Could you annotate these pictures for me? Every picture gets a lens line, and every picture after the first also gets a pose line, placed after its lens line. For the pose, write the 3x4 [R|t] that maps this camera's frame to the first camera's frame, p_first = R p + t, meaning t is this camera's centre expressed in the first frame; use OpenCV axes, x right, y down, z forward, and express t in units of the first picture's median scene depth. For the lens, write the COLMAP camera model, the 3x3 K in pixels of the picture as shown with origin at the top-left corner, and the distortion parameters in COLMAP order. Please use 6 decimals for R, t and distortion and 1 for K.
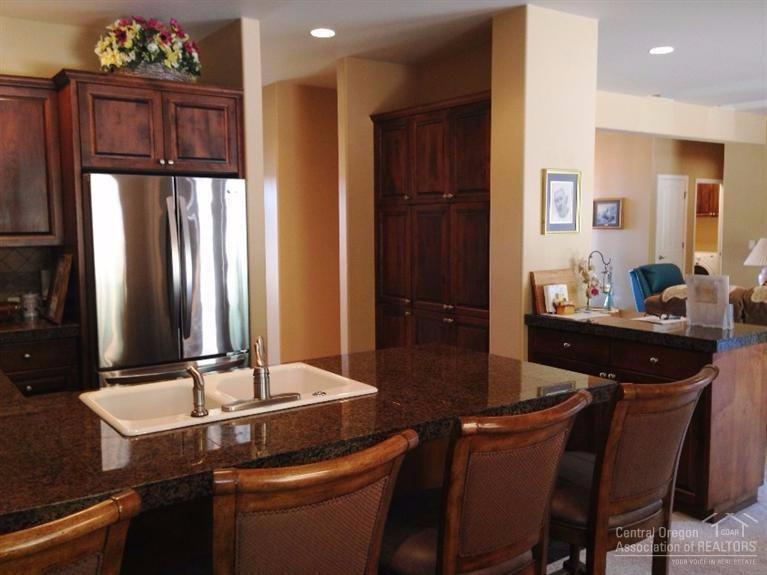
lens RADIAL K [[704.7, 0, 383.5], [0, 704.7, 287.5], [0, 0, 1]] dist [0.090607, -0.154573]
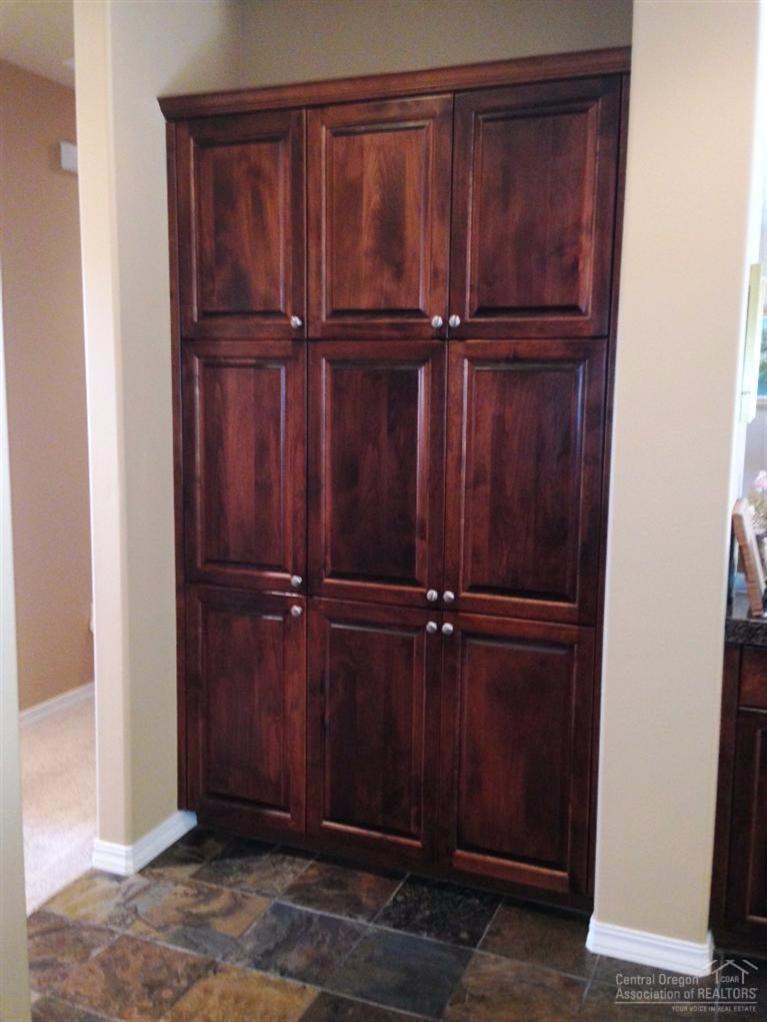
lens RADIAL K [[939.0, 0, 383.5], [0, 939.0, 511.0], [0, 0, 1]] dist [0.090607, -0.154573]
pose [[0.844564, -0.055438, 0.532577, -0.220149], [0.031607, 0.998053, 0.053768, -0.050385], [-0.534521, -0.028577, 0.844672, 0.548704]]
